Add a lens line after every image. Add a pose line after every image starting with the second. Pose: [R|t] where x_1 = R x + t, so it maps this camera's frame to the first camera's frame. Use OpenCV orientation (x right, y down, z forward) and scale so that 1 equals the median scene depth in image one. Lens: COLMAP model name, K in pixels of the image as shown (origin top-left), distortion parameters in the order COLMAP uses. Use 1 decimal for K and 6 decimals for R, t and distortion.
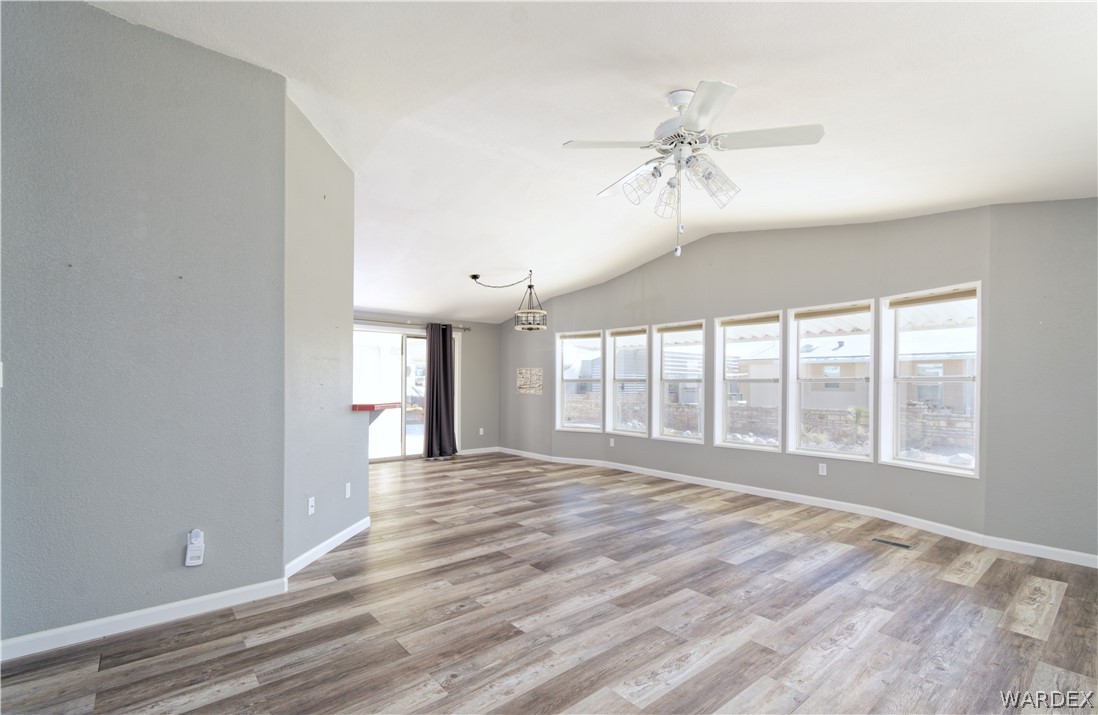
lens RADIAL K [[488.6, 0, 550.1], [0, 488.6, 380.6], [0, 0, 1]] dist [0.000628, -0.000068]
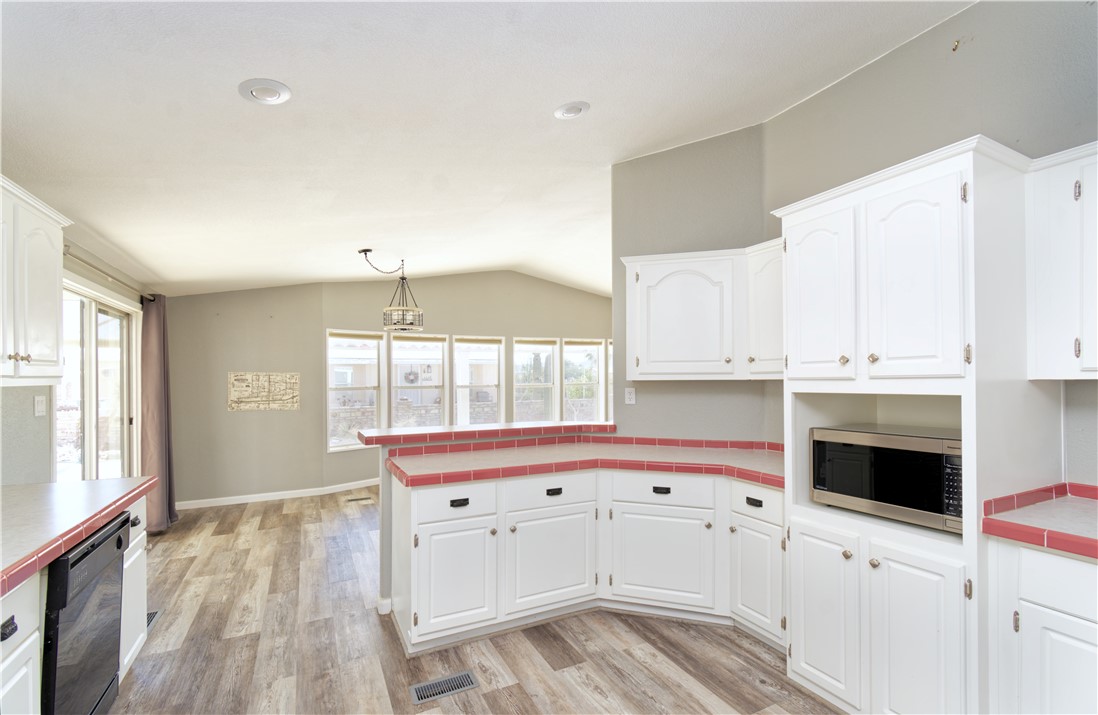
lens RADIAL K [[488.6, 0, 550.1], [0, 488.6, 380.6], [0, 0, 1]] dist [0.000628, -0.000068]
pose [[0.222433, -0.009045, 0.974906, -0.775786], [0.007507, 0.999943, 0.007564, -0.020274], [-0.974919, 0.005636, 0.222488, 0.544927]]
